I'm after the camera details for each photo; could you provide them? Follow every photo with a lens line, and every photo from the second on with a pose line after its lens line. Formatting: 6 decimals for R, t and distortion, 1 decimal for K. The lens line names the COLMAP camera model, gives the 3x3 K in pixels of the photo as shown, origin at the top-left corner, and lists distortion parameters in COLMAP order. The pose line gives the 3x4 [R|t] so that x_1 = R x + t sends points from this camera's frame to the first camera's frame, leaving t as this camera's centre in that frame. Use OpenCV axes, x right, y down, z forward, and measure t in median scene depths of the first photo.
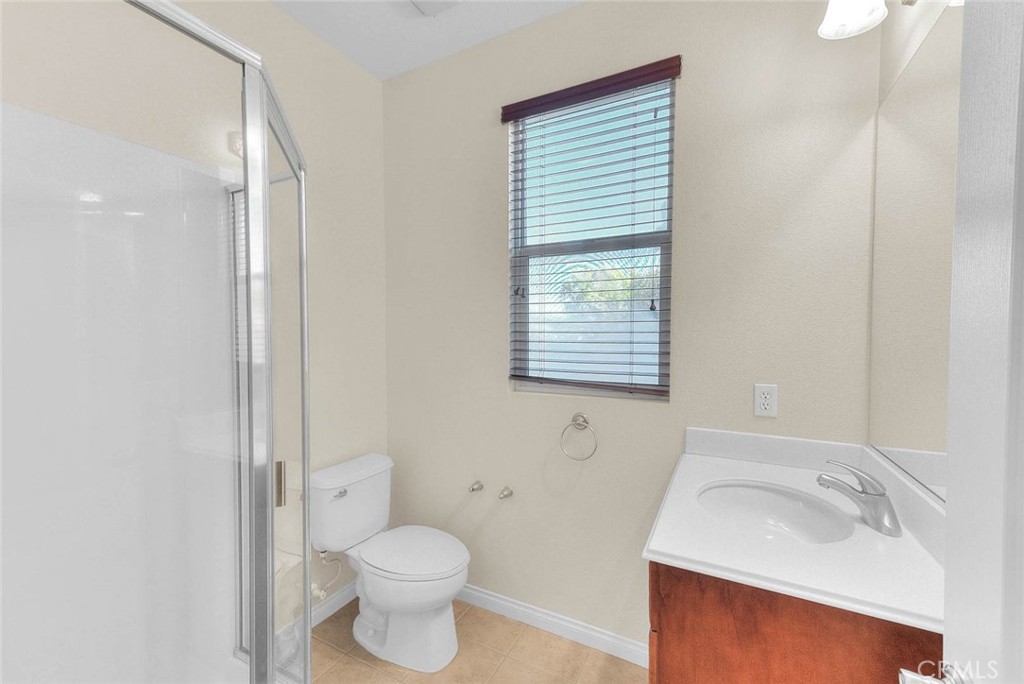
lens RADIAL K [[417.2, 0, 512.0], [0, 417.2, 342.0], [0, 0, 1]] dist [0.000427, -0.000046]
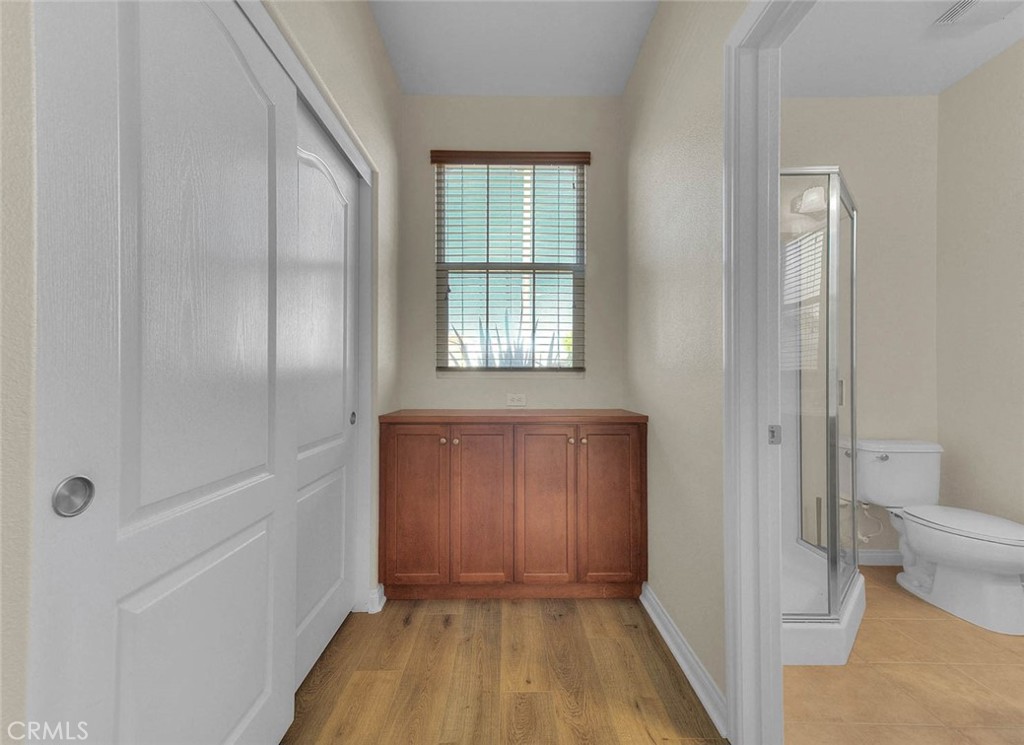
lens RADIAL K [[441.8, 0, 513.8], [0, 441.8, 374.9], [0, 0, 1]] dist [0.030219, 0.000192]
pose [[0.479380, -0.004947, -0.877593, 0.229028], [-0.018741, 0.999698, -0.015872, 0.157828], [0.877407, 0.024056, 0.479143, -0.578556]]
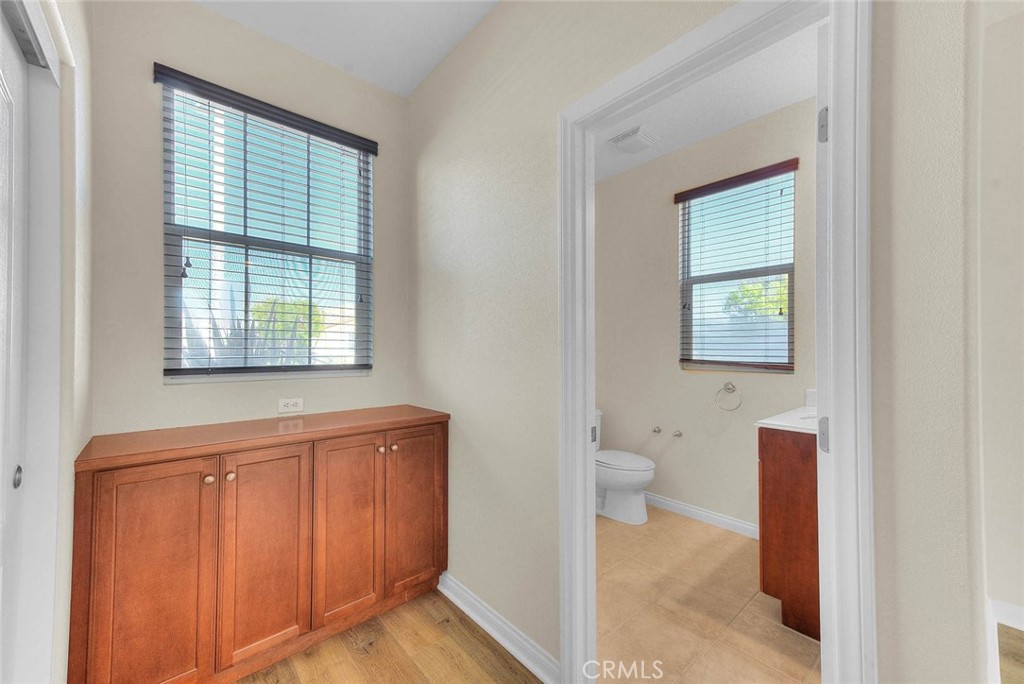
lens RADIAL K [[400.2, 0, 508.5], [0, 400.2, 345.5], [0, 0, 1]] dist [0.021860, -0.000217]
pose [[0.932200, -0.002111, -0.361937, -0.061208], [-0.008365, 0.999590, -0.027374, 0.079572], [0.361847, 0.028546, 0.931800, -0.697572]]
